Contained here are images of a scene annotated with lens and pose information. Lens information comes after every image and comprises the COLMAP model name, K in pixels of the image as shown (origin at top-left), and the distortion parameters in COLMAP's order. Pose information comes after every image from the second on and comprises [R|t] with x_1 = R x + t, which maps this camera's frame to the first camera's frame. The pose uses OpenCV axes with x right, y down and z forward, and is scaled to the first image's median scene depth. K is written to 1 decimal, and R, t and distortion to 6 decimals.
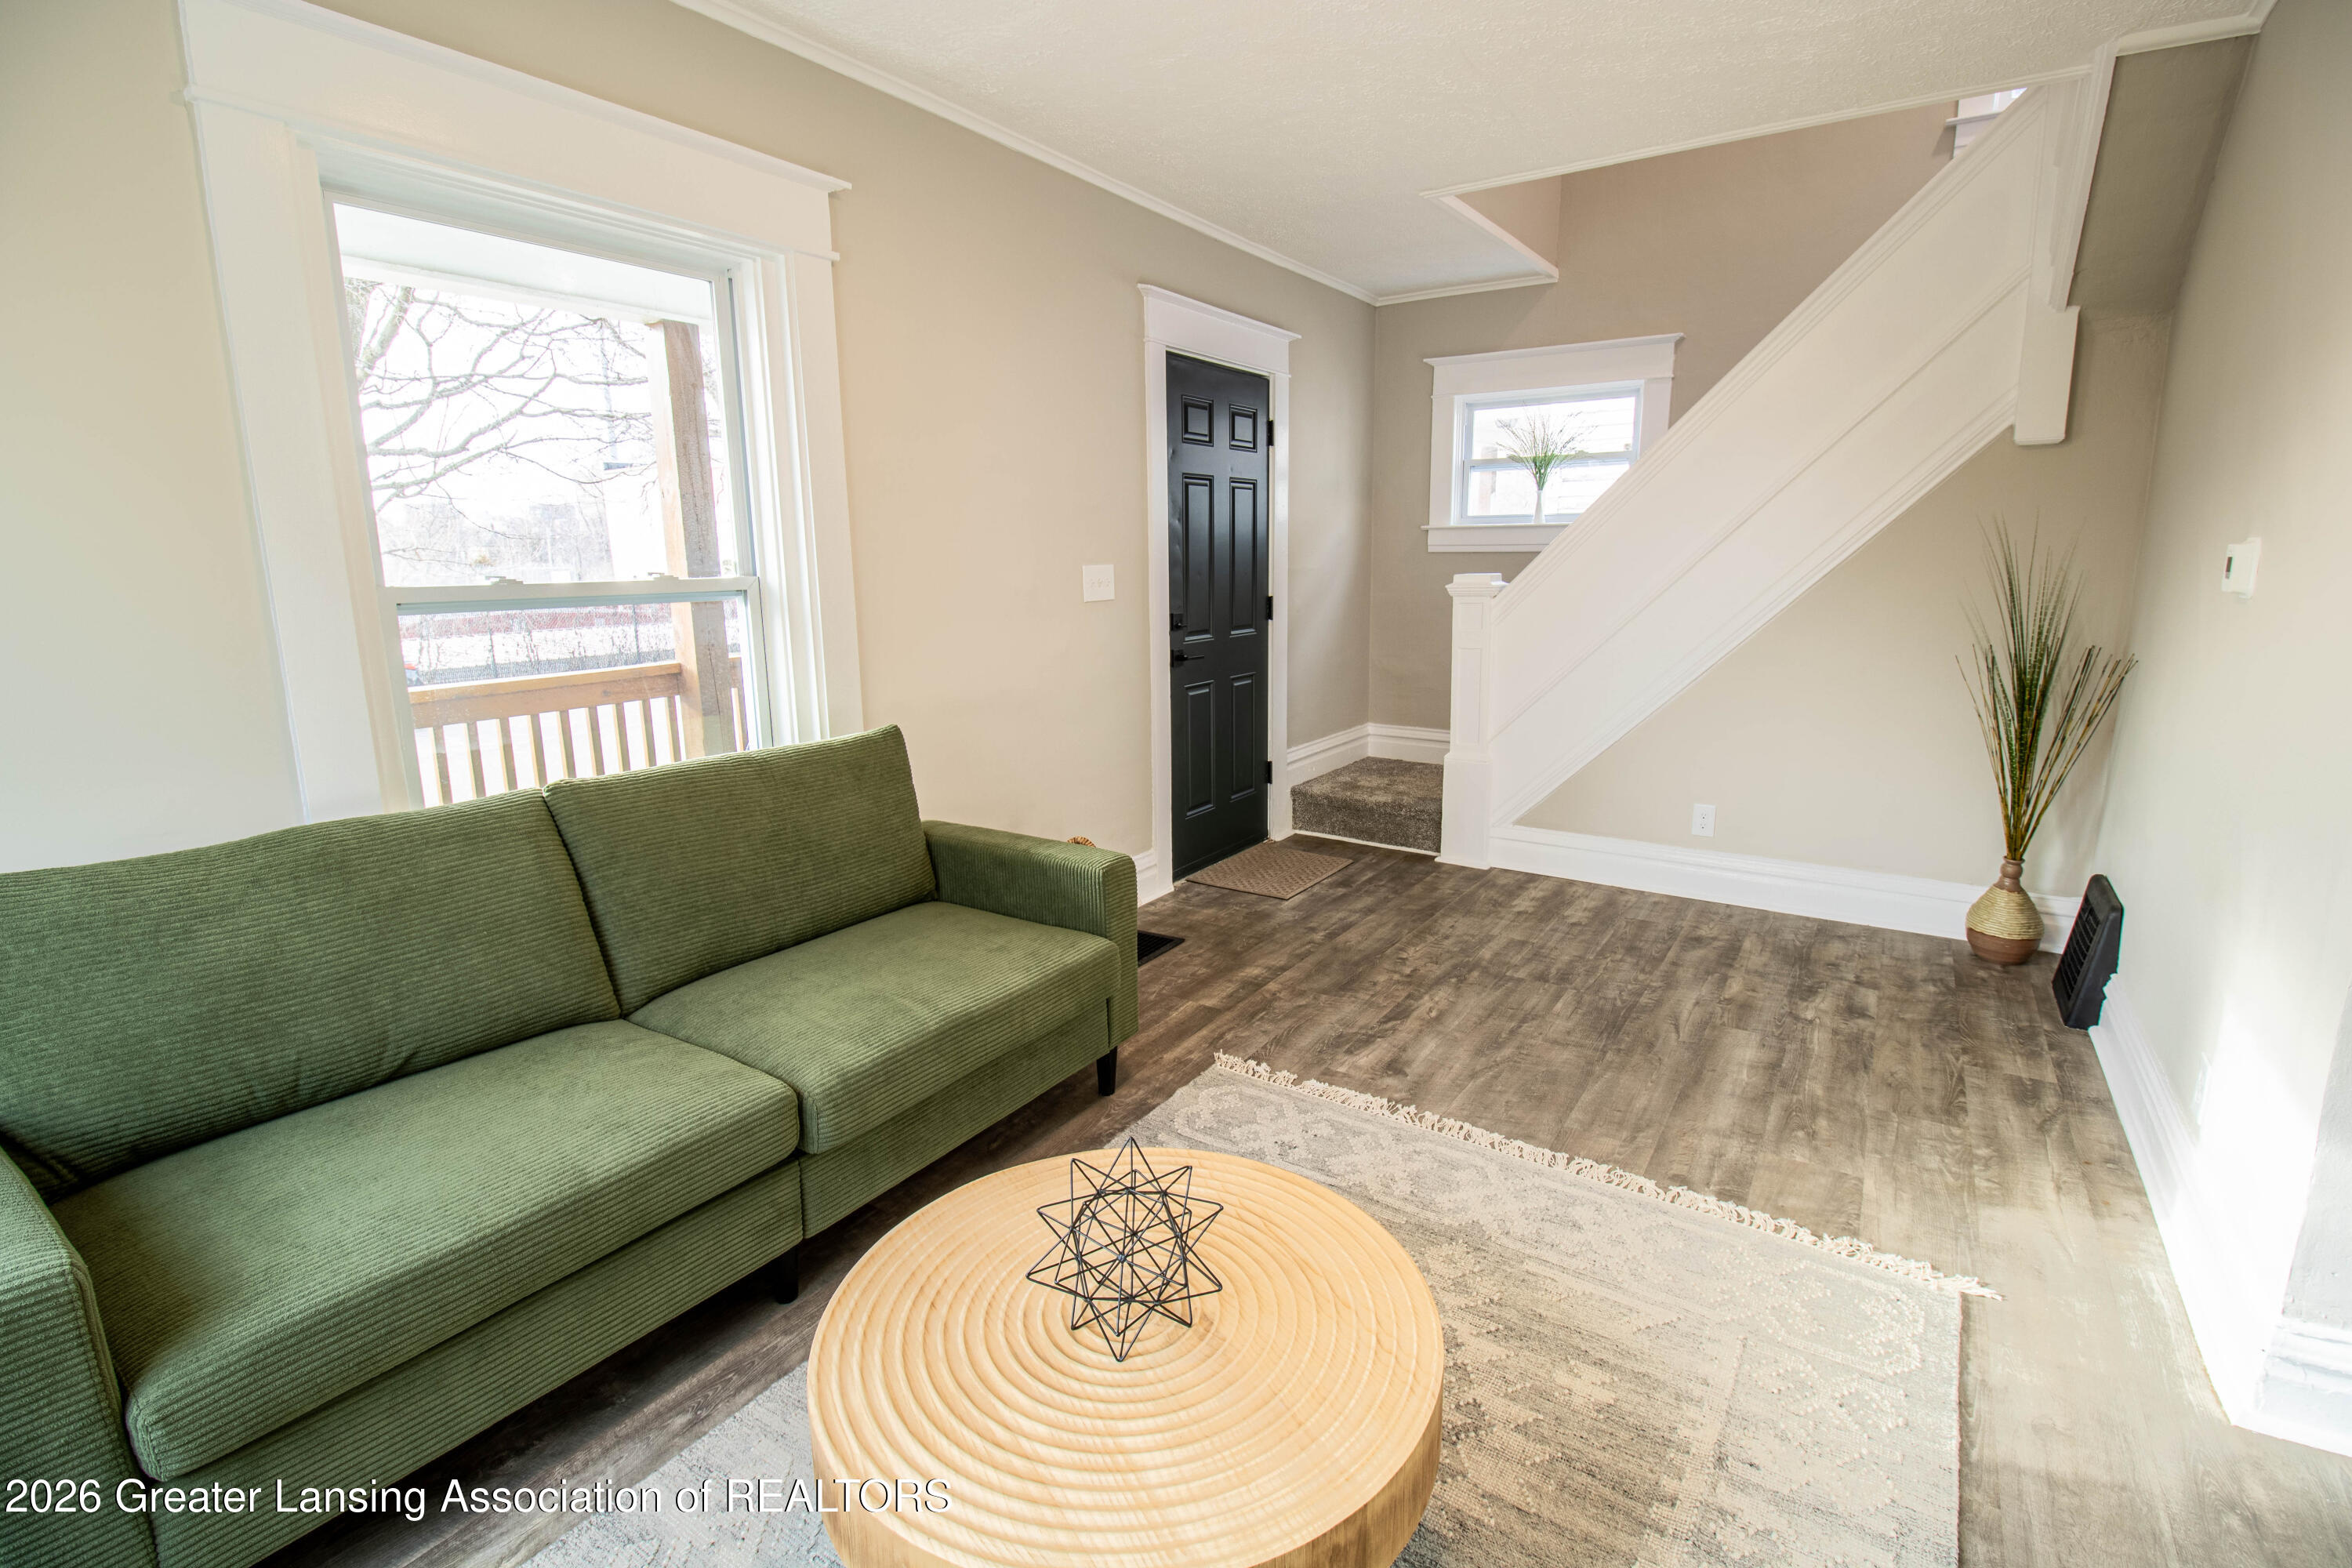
lens RADIAL K [[1110.6, 0, 1182.1], [0, 1110.6, 774.4], [0, 0, 1]] dist [-0.000813, -0.002794]
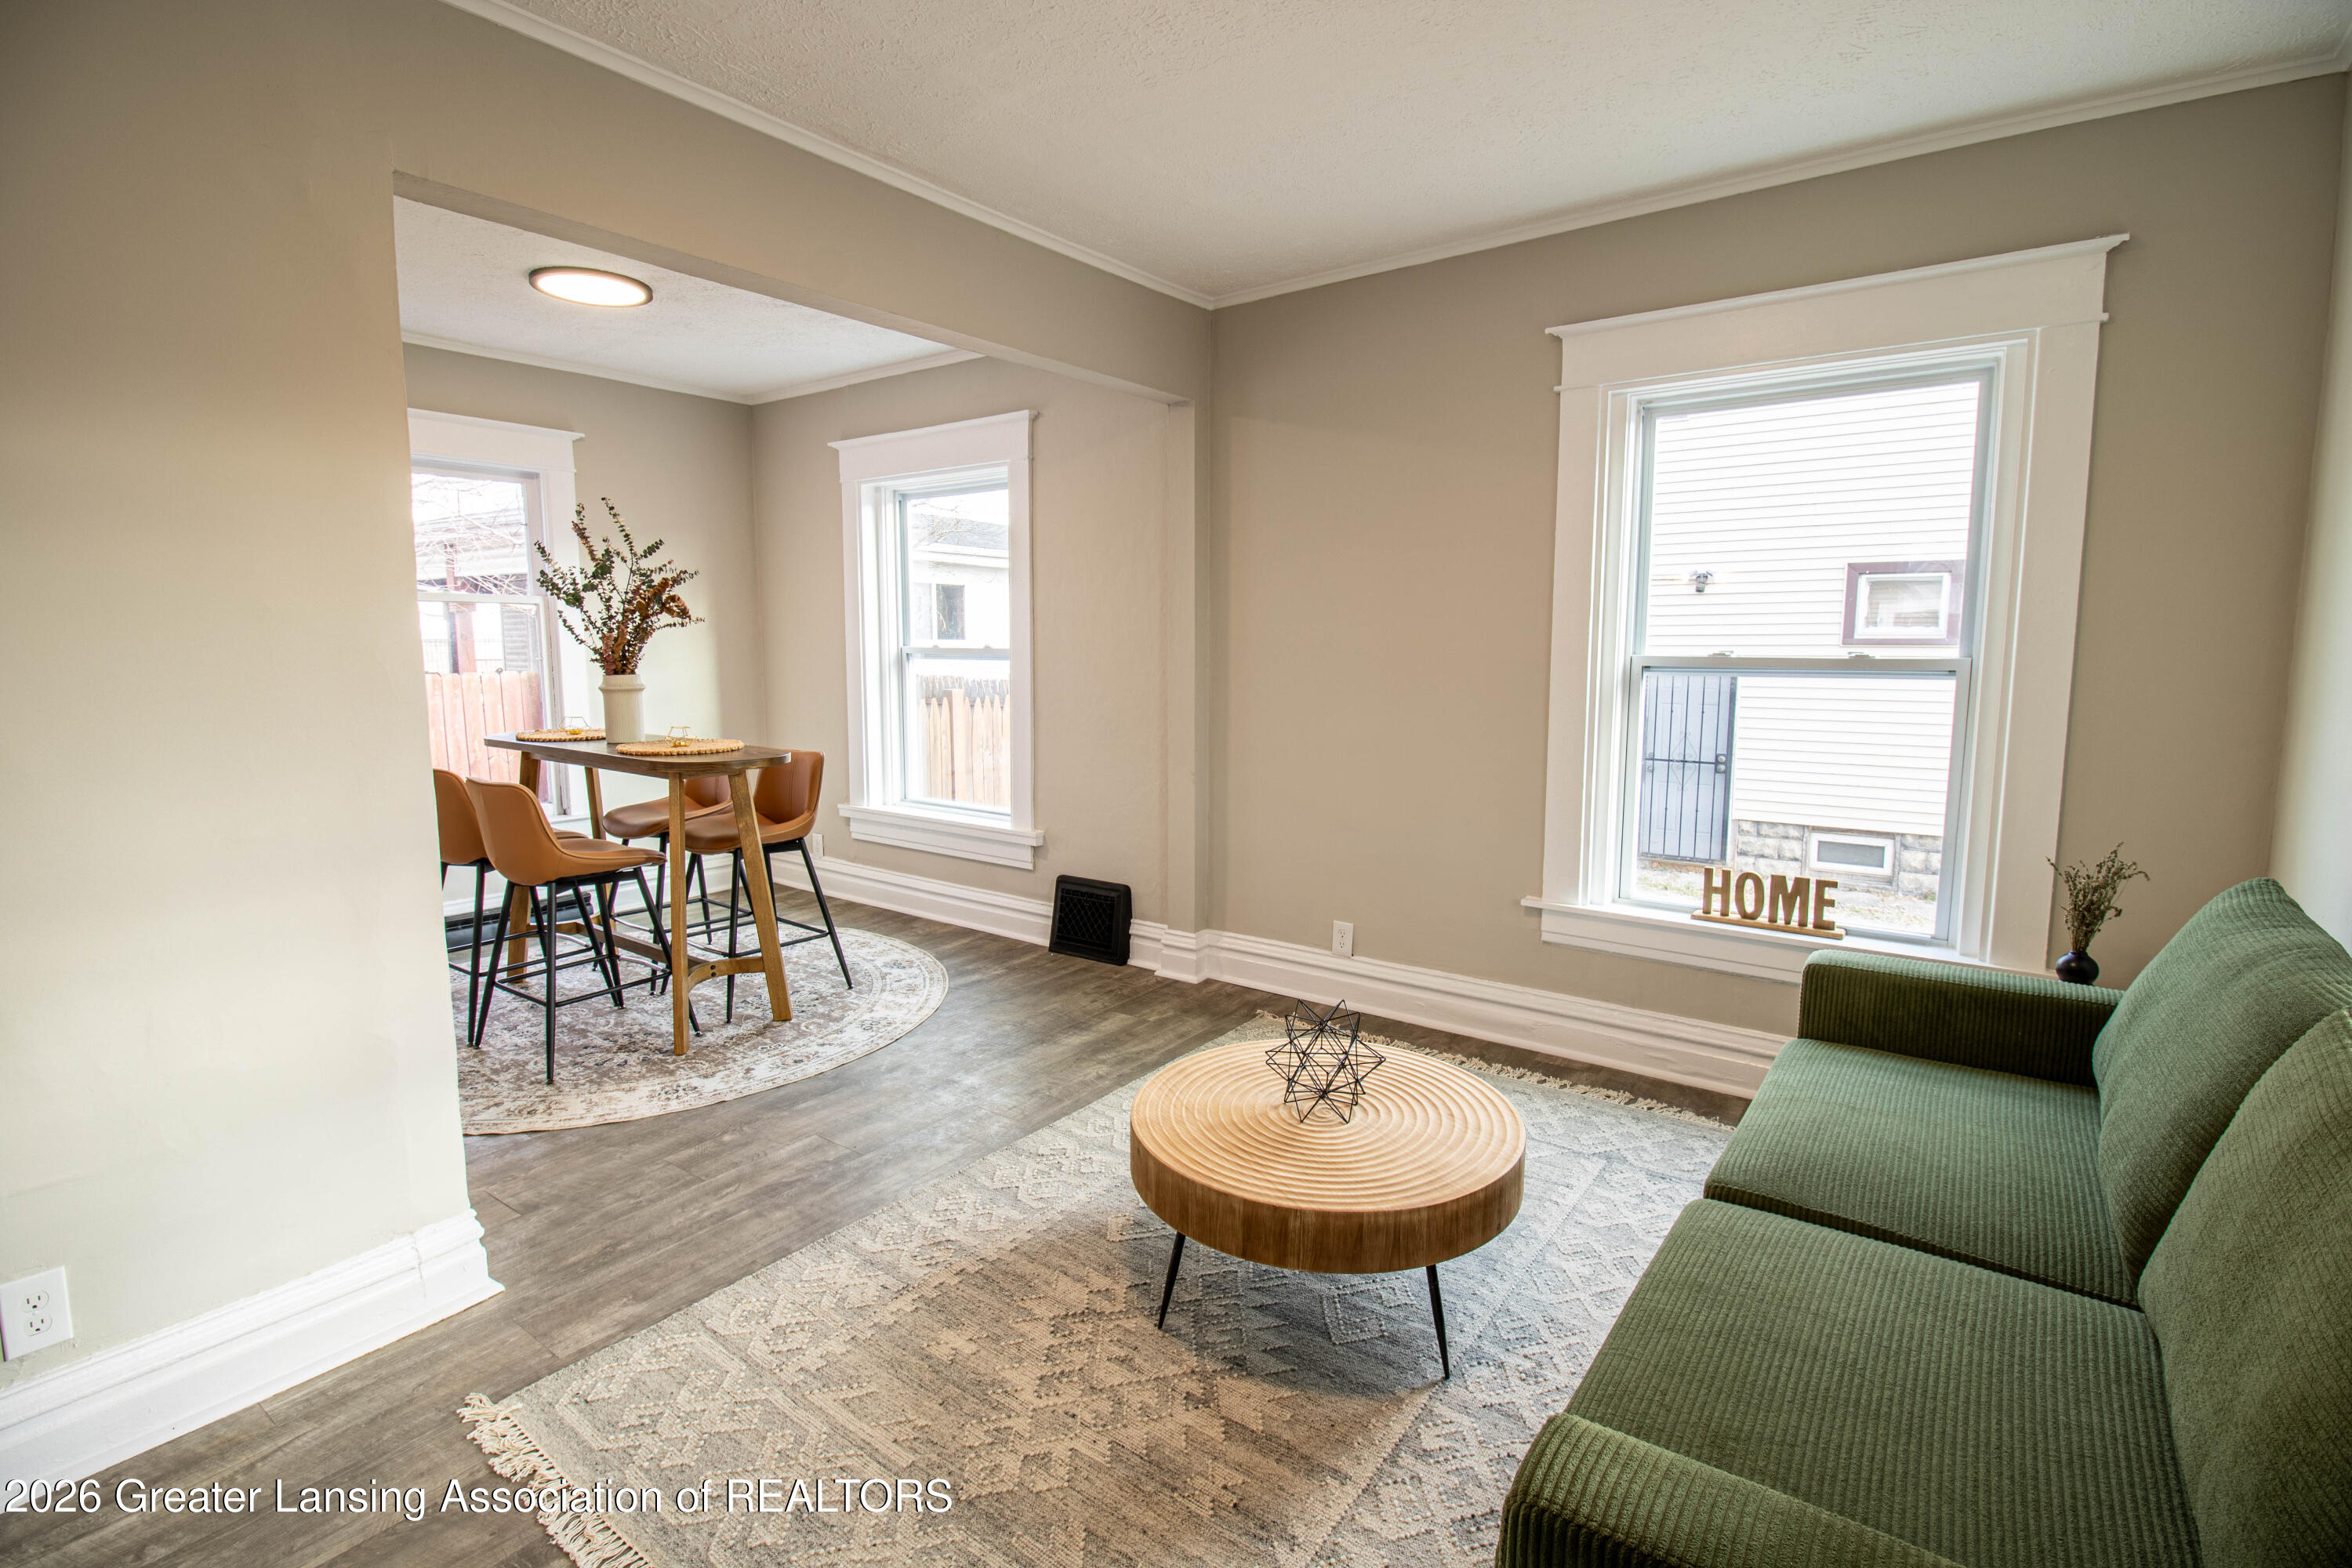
lens RADIAL K [[1110.6, 0, 1172.0], [0, 1110.6, 774.1], [0, 0, 1]] dist [-0.000813, -0.002794]
pose [[-0.998545, 0.004450, 0.053739, 0.052182], [0.021292, 0.948143, 0.317131, -0.298759], [-0.049541, 0.317814, -0.946858, 1.471282]]
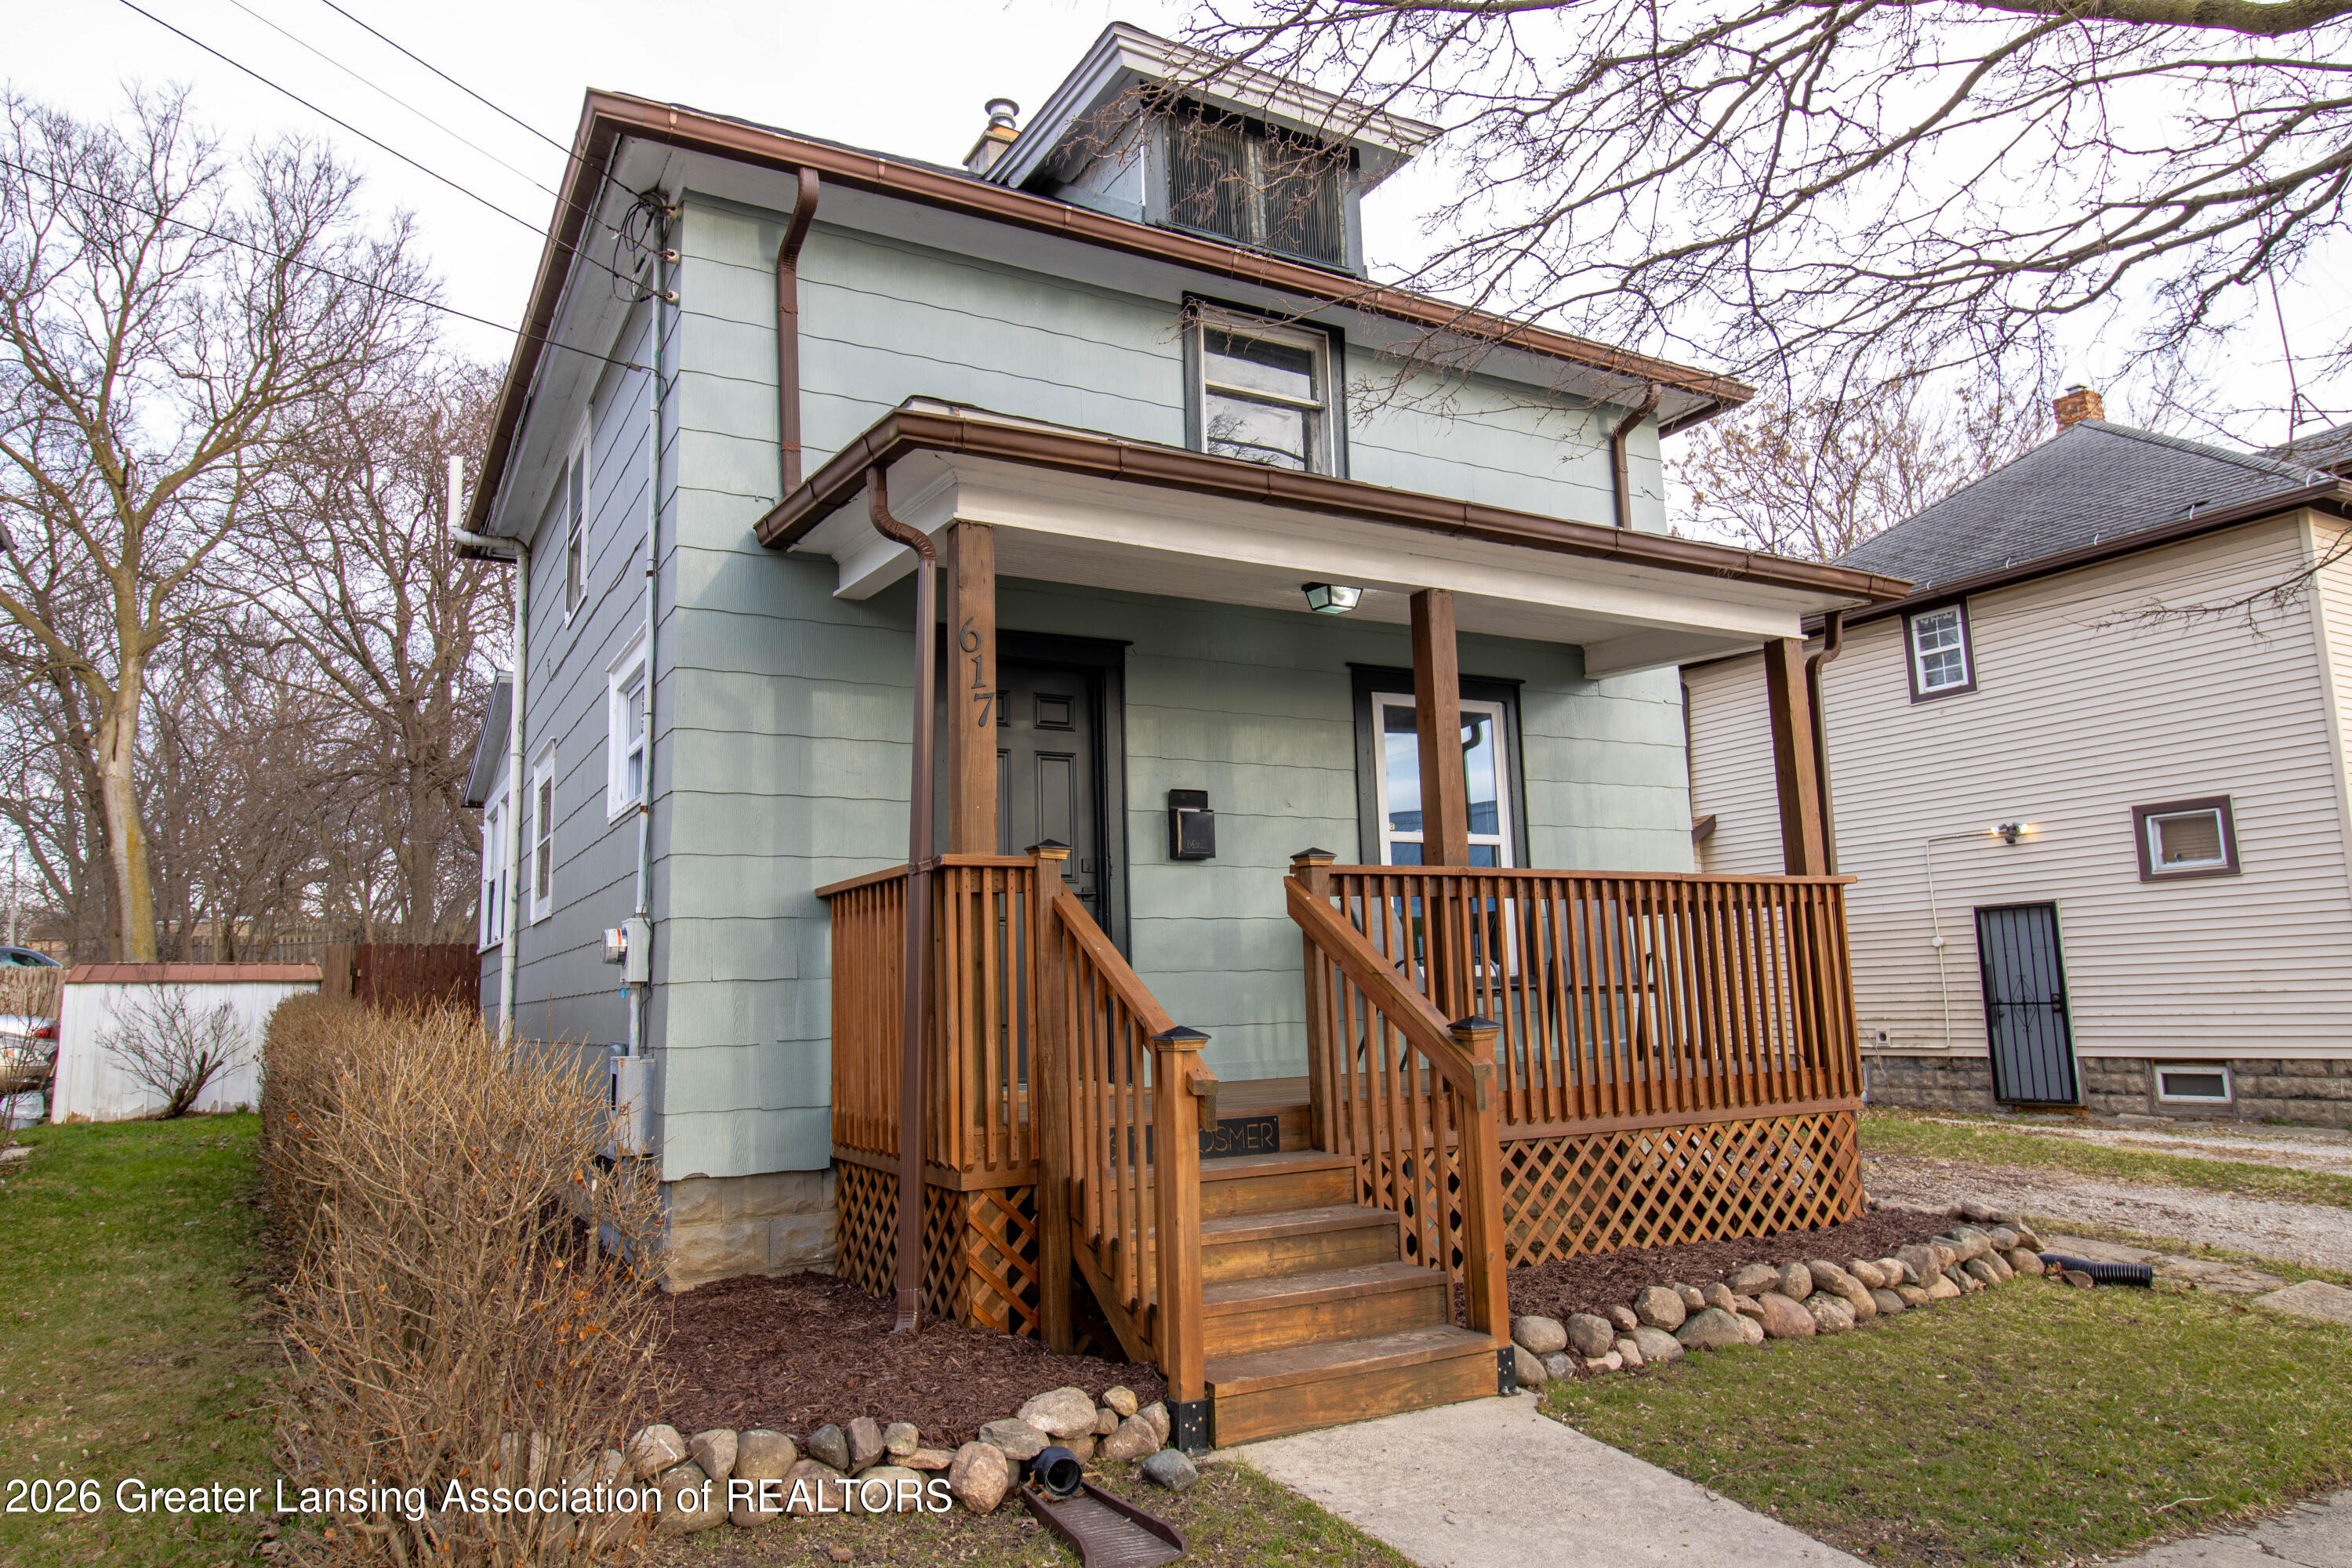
lens RADIAL K [[1534.2, 0, 1179.2], [0, 1534.2, 785.9], [0, 0, 1]] dist [0.009590, 0.002915]
pose [[-0.893180, 0.106545, 0.436895, -1.543471], [0.135227, 0.990197, 0.034977, -0.498951], [-0.428886, 0.090321, -0.898832, 4.404212]]
